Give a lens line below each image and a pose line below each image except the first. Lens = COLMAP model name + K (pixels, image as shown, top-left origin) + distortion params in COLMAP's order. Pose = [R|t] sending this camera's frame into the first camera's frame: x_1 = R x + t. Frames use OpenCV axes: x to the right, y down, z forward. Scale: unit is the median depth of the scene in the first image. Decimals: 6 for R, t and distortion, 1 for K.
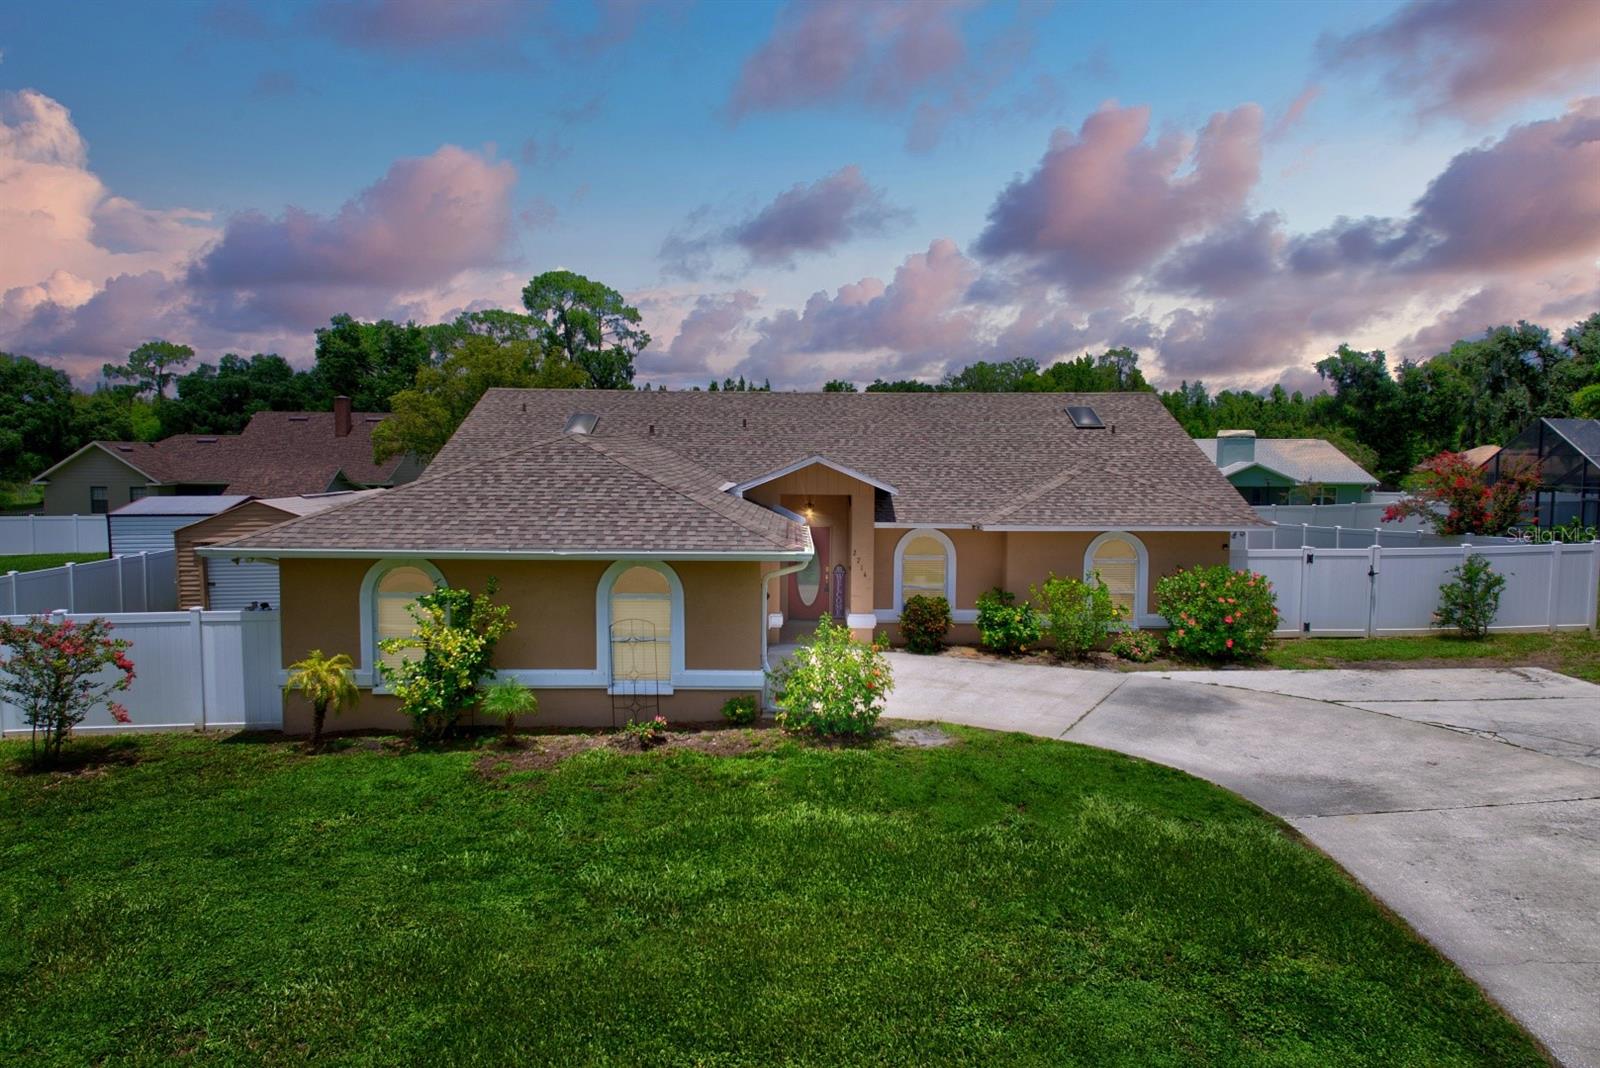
lens RADIAL K [[1076.2, 0, 800.9], [0, 1076.2, 533.9], [0, 0, 1]] dist [0.062681, -0.030579]
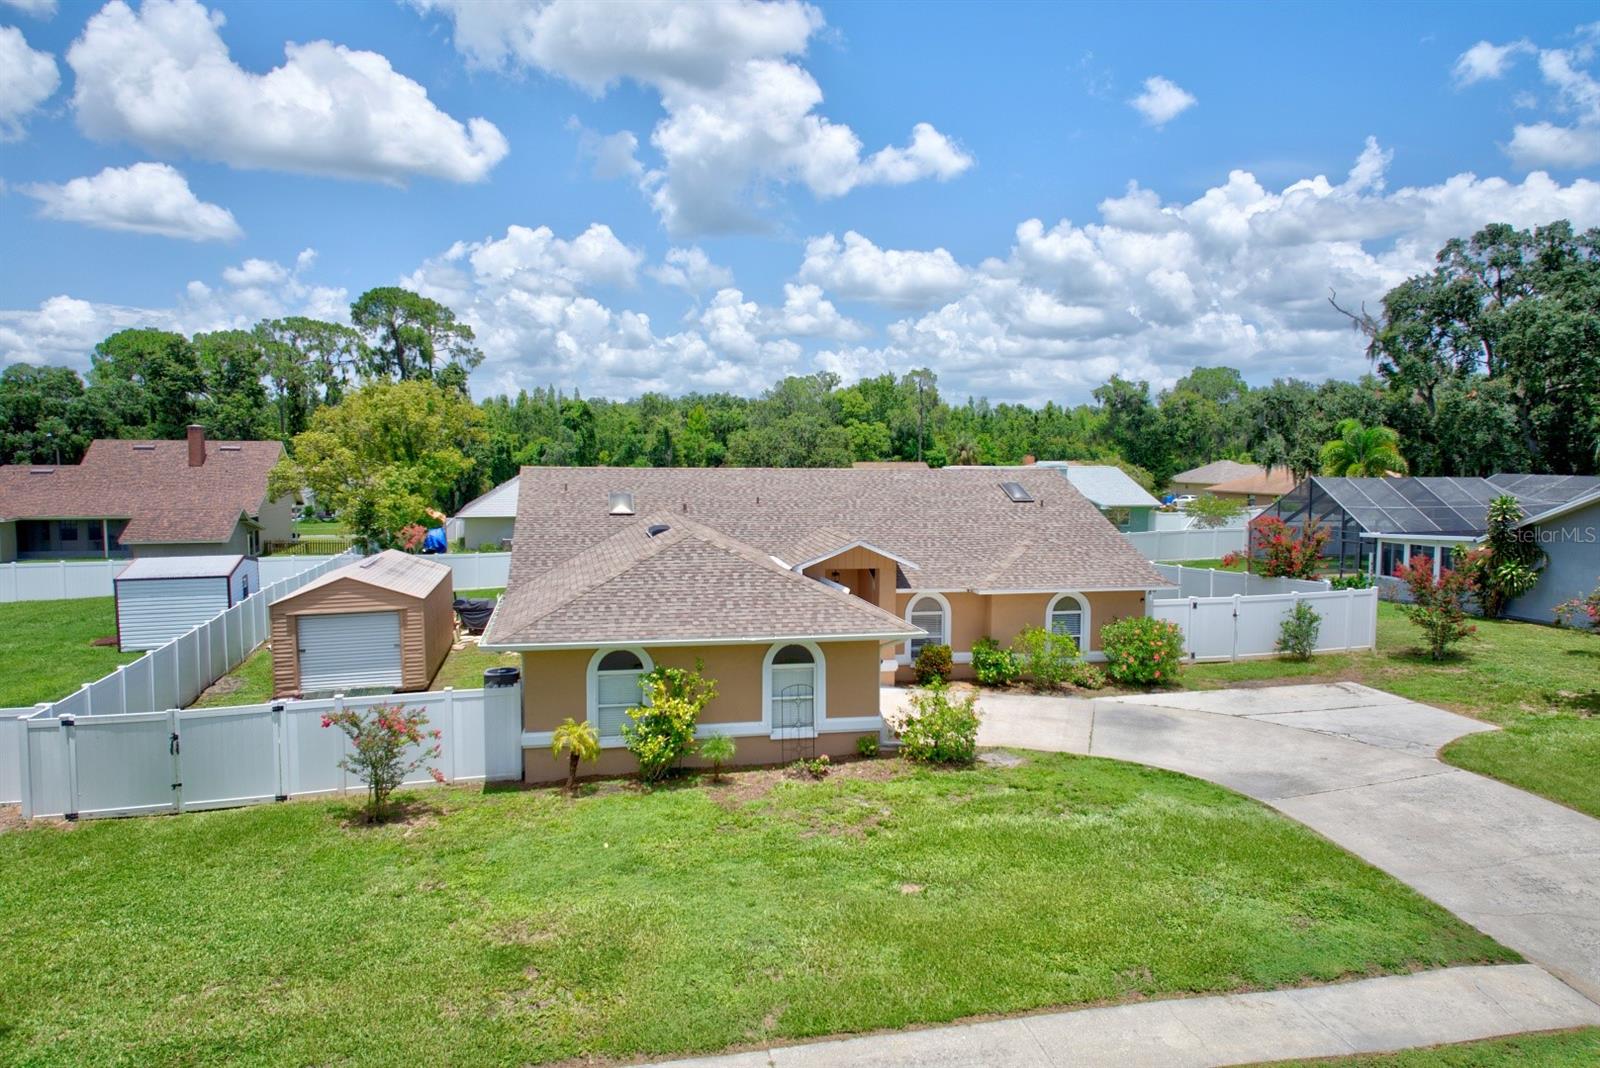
lens RADIAL K [[1076.2, 0, 802.9], [0, 1076.2, 535.1], [0, 0, 1]] dist [0.062681, -0.030579]
pose [[0.979041, -0.015575, 0.203068, -0.306160], [0.014833, 0.999877, 0.005174, -0.084666], [-0.203123, -0.002053, 0.979151, -0.245585]]
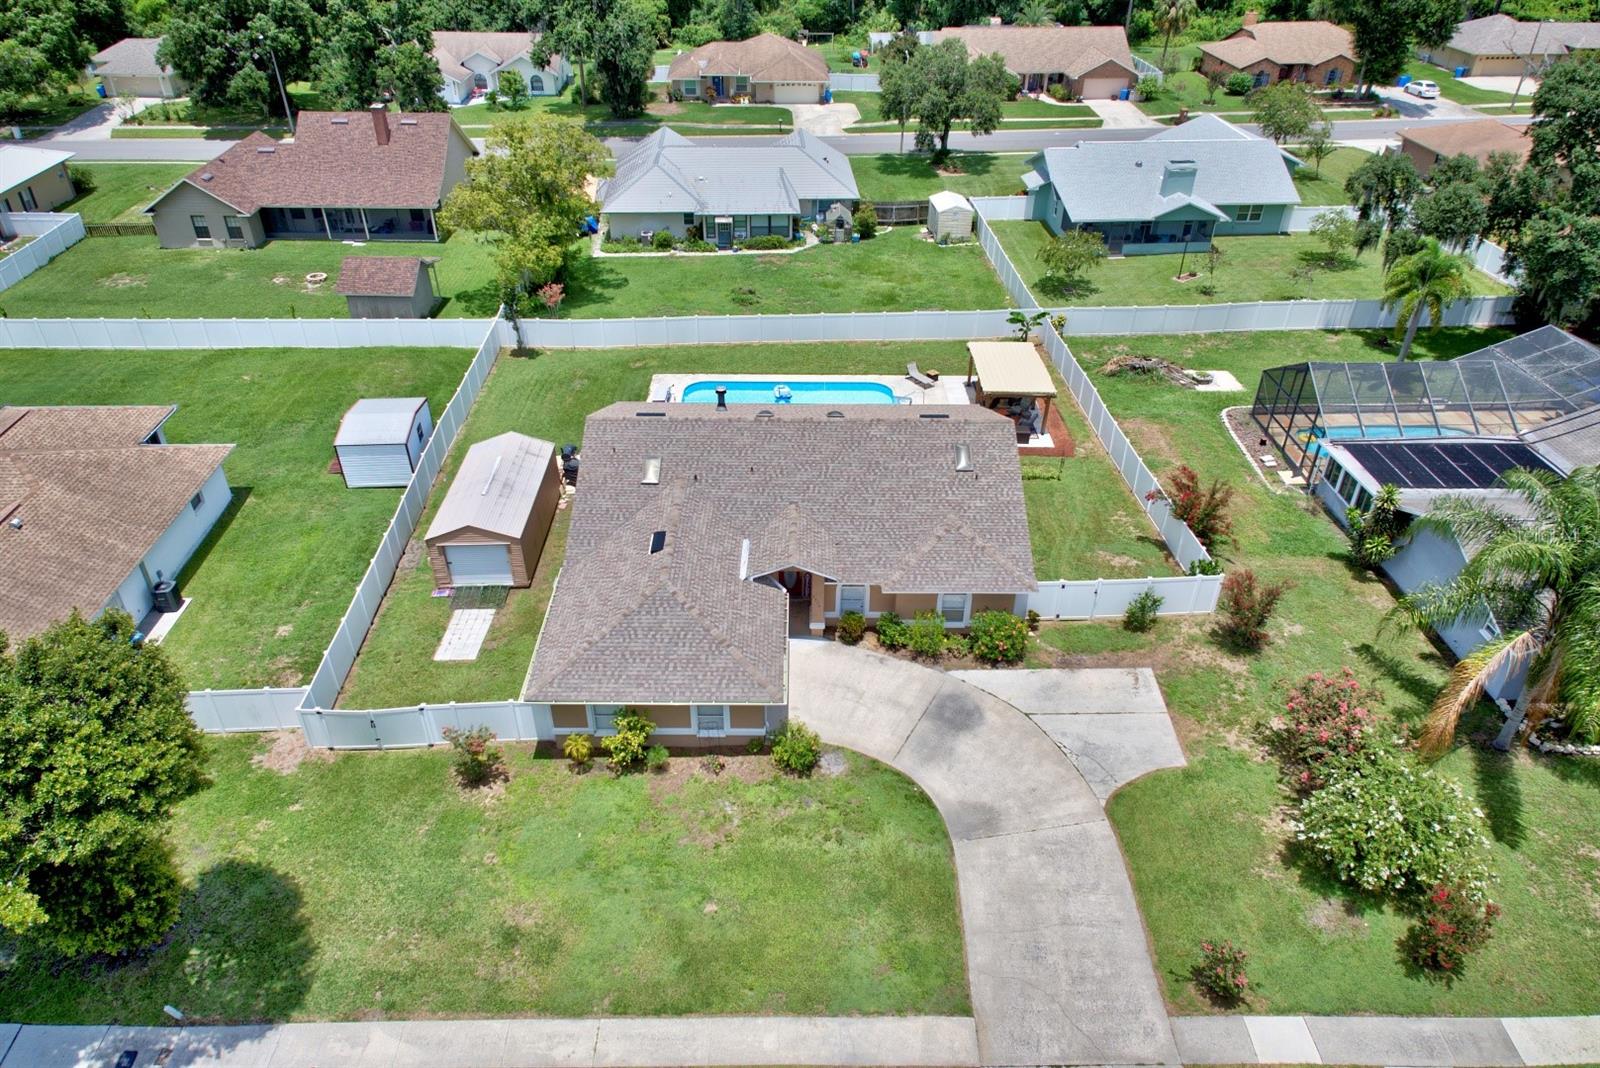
lens RADIAL K [[1076.2, 0, 803.2], [0, 1076.2, 539.1], [0, 0, 1]] dist [0.062681, -0.030579]
pose [[0.999988, 0.004244, -0.002514, 0.036416], [-0.002449, 0.869570, 0.493804, -0.997702], [0.004282, -0.493791, 0.869570, -0.572546]]
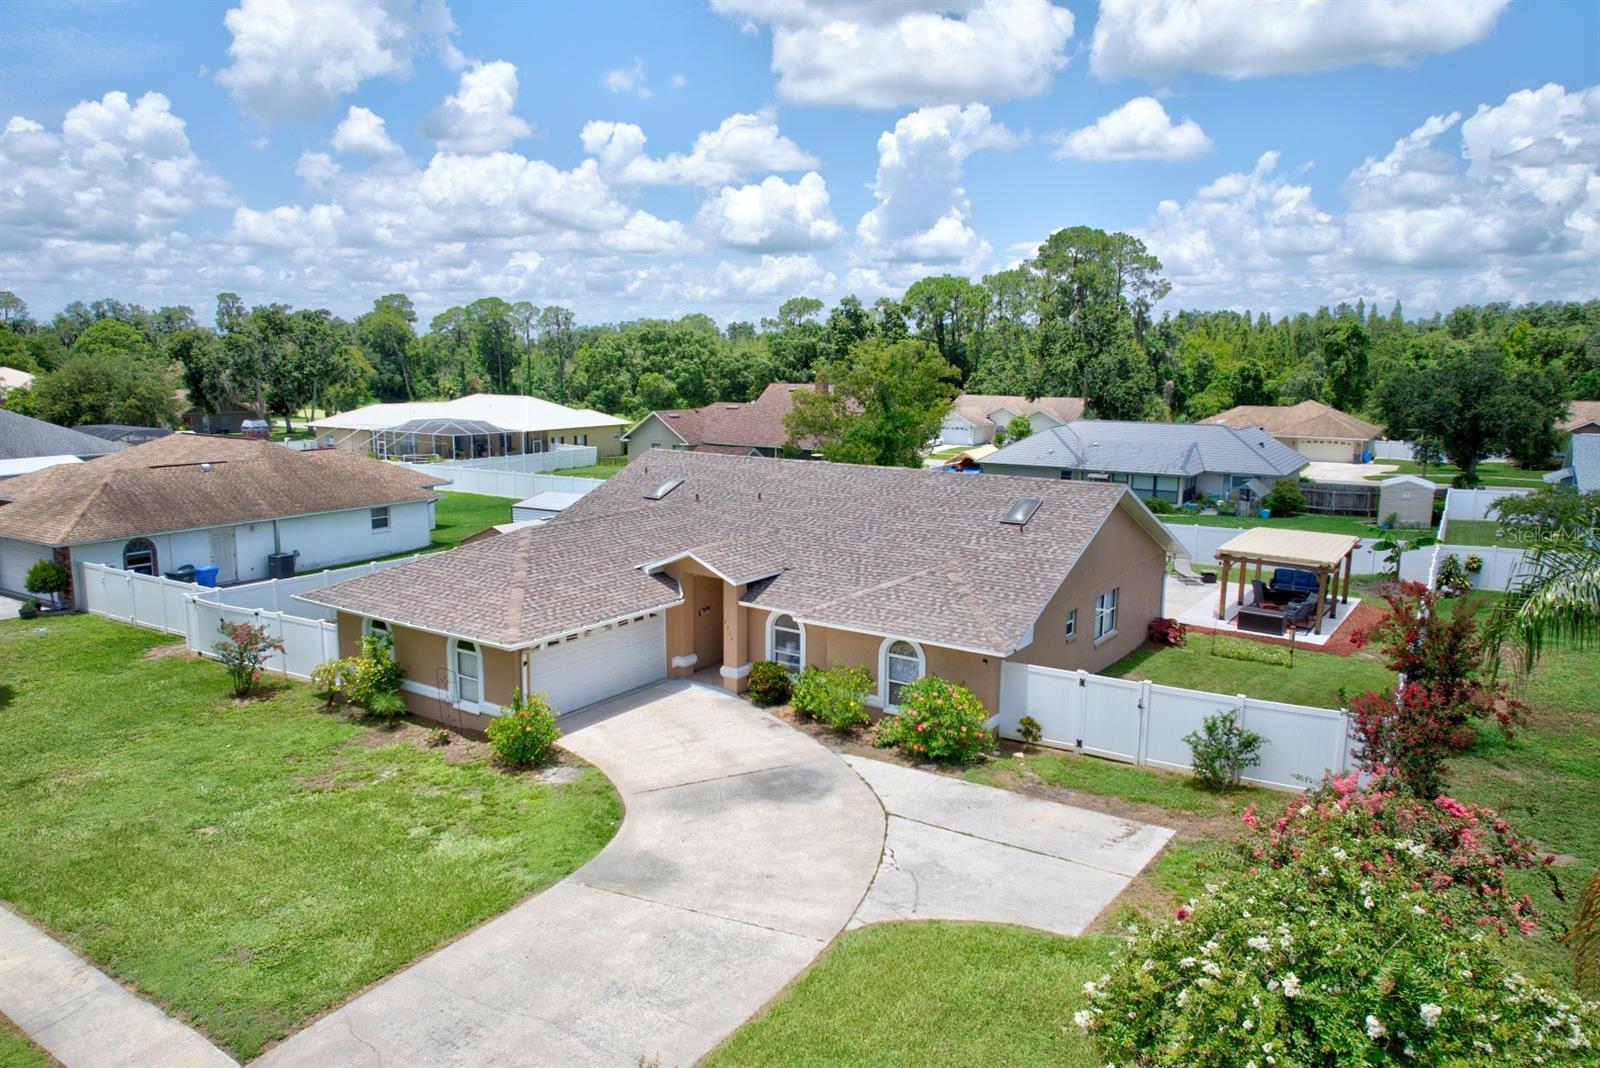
lens RADIAL K [[1076.2, 0, 795.1], [0, 1076.2, 534.7], [0, 0, 1]] dist [0.062681, -0.030579]
pose [[0.816882, 0.095936, -0.568770, 0.879878], [-0.046236, 0.993789, 0.101219, -0.231413], [0.574948, -0.056387, 0.816245, -0.033929]]
